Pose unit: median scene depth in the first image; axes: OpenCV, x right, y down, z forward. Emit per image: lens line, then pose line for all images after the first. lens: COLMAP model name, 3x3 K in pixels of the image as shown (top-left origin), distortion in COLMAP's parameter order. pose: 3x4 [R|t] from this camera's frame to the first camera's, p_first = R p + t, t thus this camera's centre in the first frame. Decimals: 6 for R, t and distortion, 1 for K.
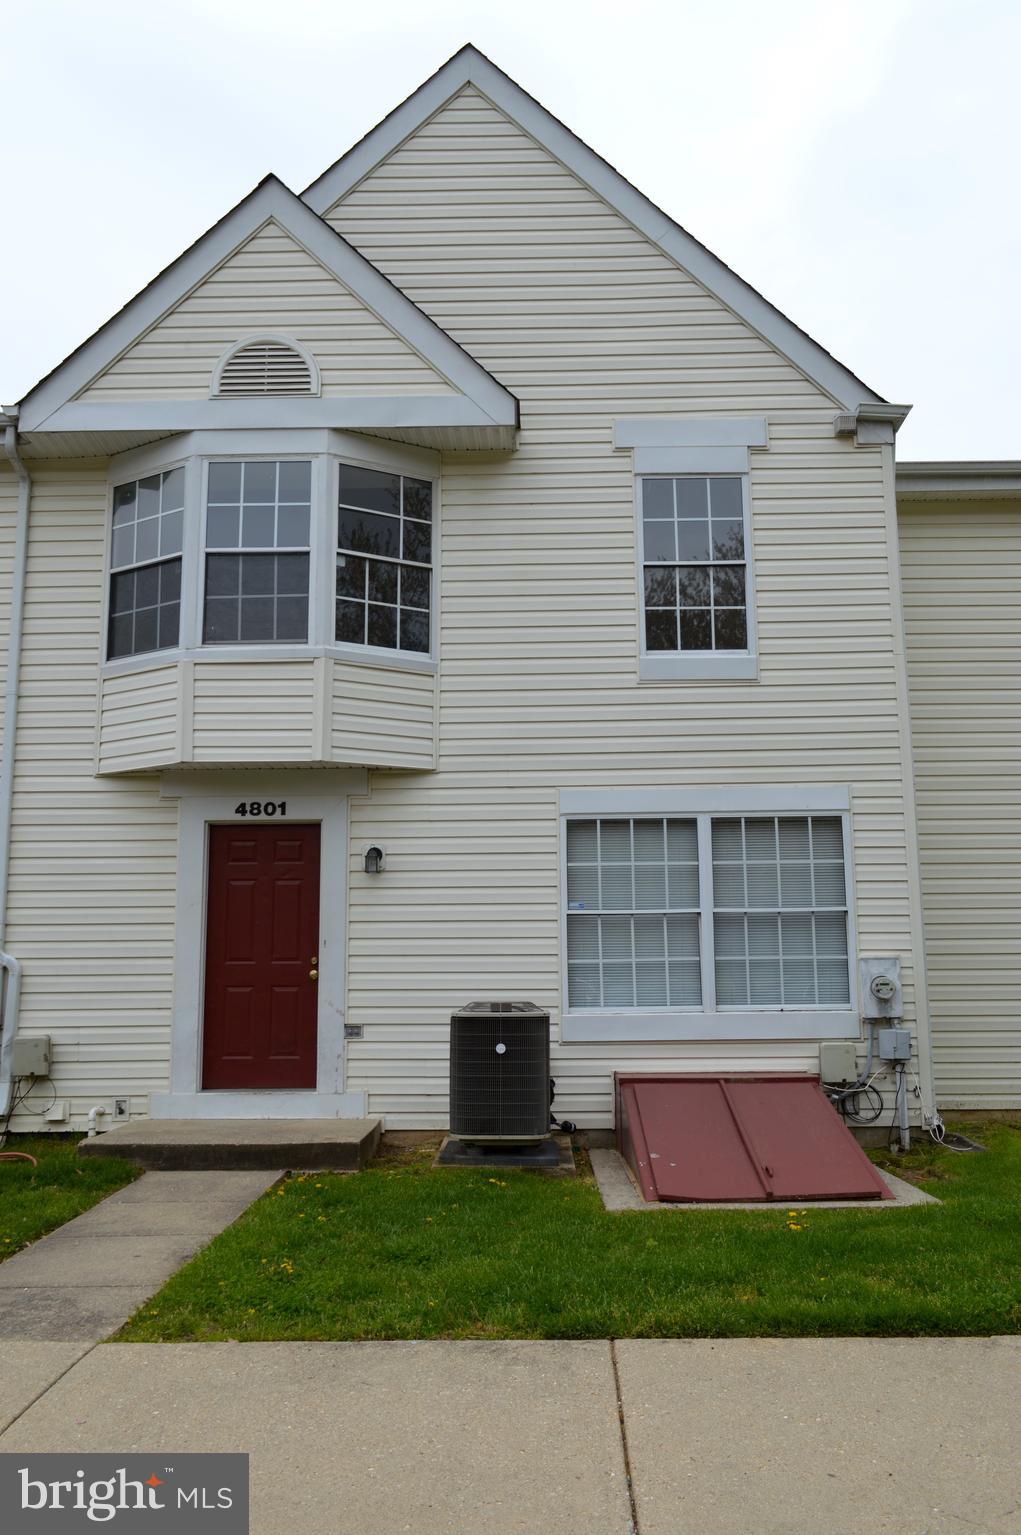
lens RADIAL K [[1205.5, 0, 515.9], [0, 1205.5, 762.3], [0, 0, 1]] dist [-0.008217, 0.004265]
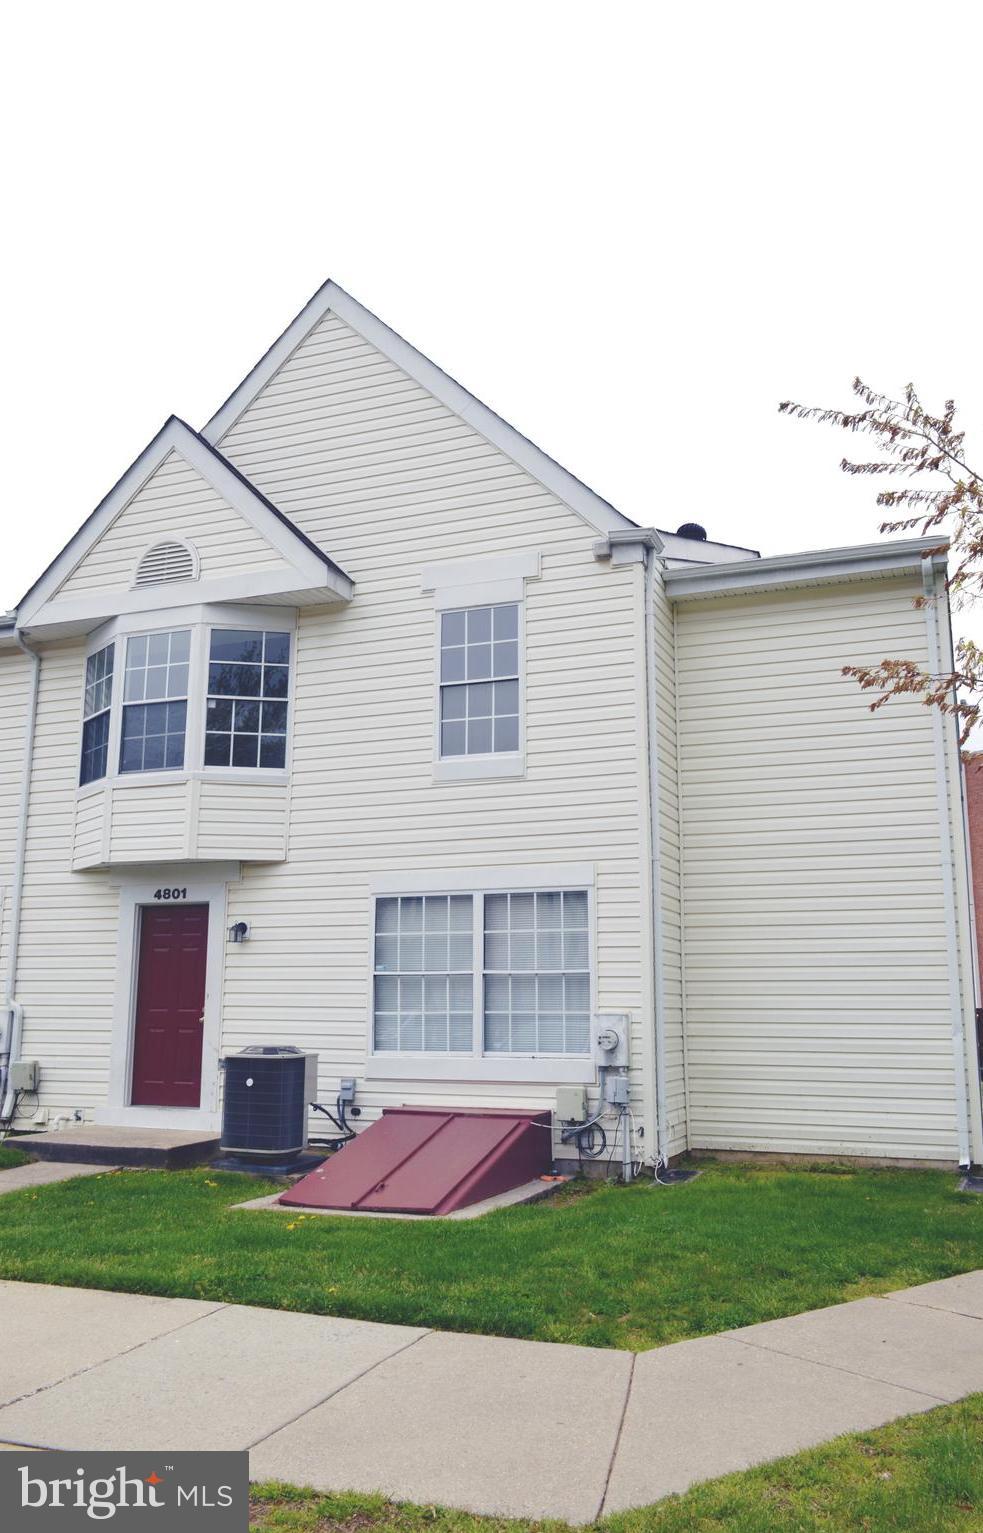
lens RADIAL K [[1148.4, 0, 491.5], [0, 1148.4, 766.5], [0, 0, 1]] dist [-0.014889, -0.005504]
pose [[0.943060, -0.057146, -0.327677, 0.545197], [0.048453, 0.998225, -0.034639, -0.040586], [0.329075, 0.016790, 0.944154, -0.078881]]
